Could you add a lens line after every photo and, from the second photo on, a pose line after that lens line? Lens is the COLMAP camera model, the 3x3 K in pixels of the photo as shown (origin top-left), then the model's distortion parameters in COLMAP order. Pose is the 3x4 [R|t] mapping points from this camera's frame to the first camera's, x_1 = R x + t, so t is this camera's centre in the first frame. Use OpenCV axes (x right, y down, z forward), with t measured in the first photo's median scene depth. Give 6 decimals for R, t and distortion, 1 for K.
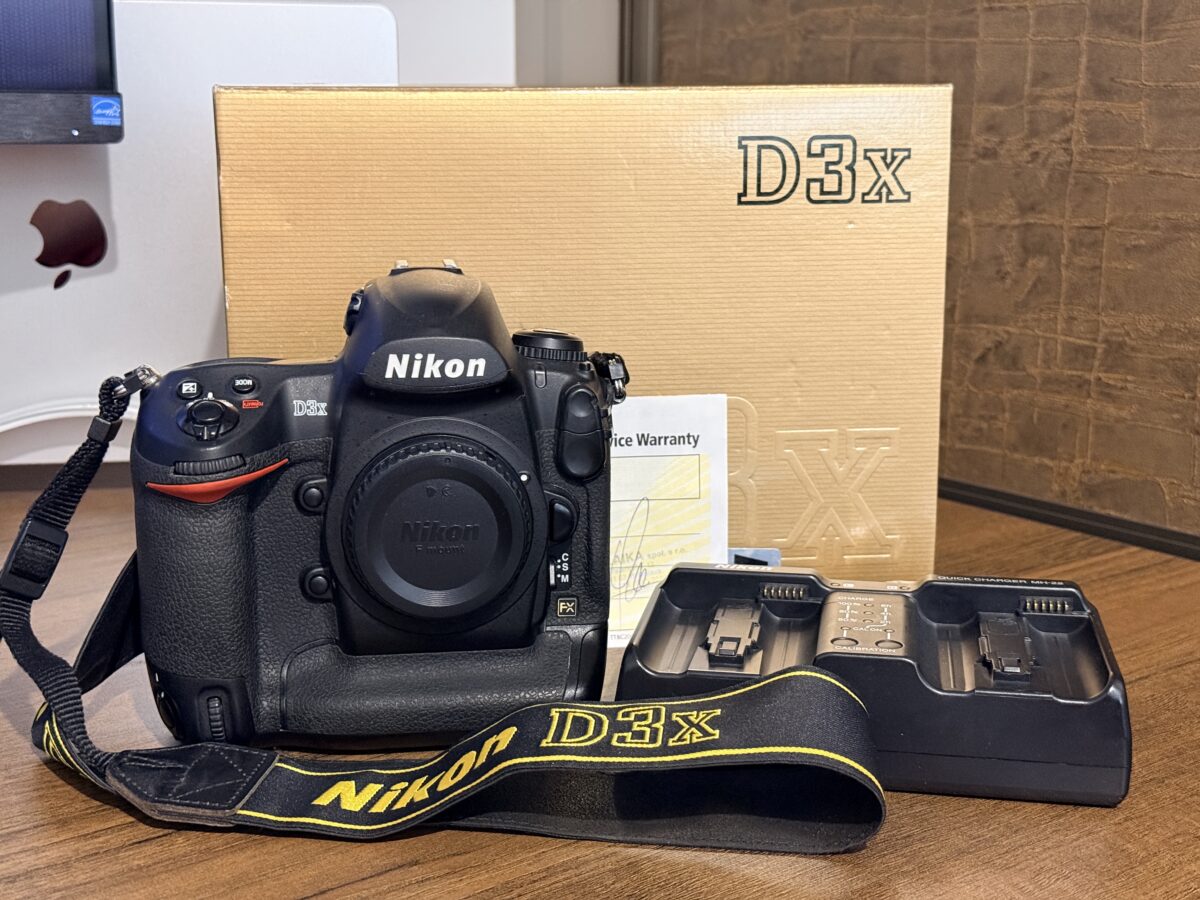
lens RADIAL K [[1783.7, 0, 600.0], [0, 1783.7, 450.0], [0, 0, 1]] dist [0.207112, -0.667033]
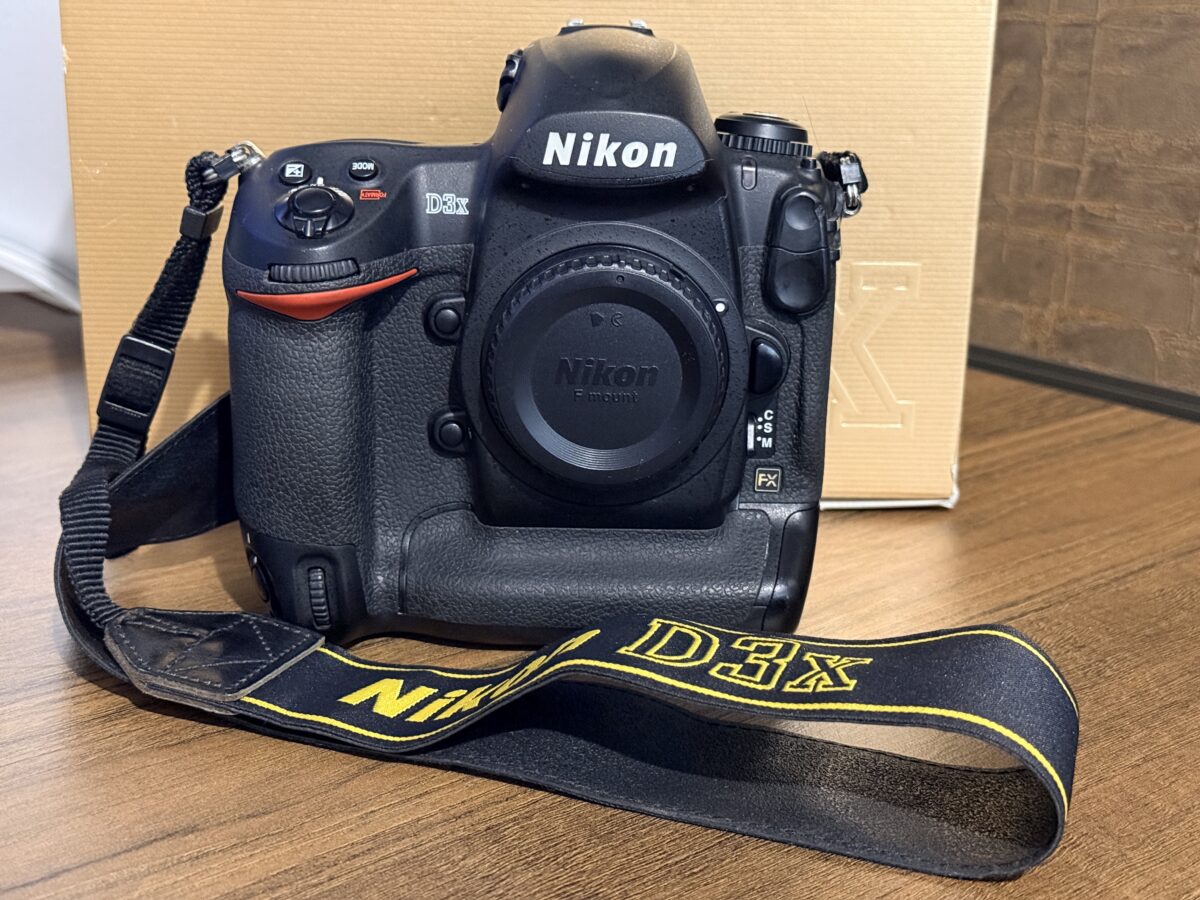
lens RADIAL K [[1783.7, 0, 600.0], [0, 1783.7, 450.0], [0, 0, 1]] dist [0.207112, -0.667033]
pose [[0.992890, 0.052229, -0.106963, -0.008908], [-0.043804, 0.995860, 0.079655, 0.017547], [0.110681, -0.074404, 0.991067, 0.237712]]
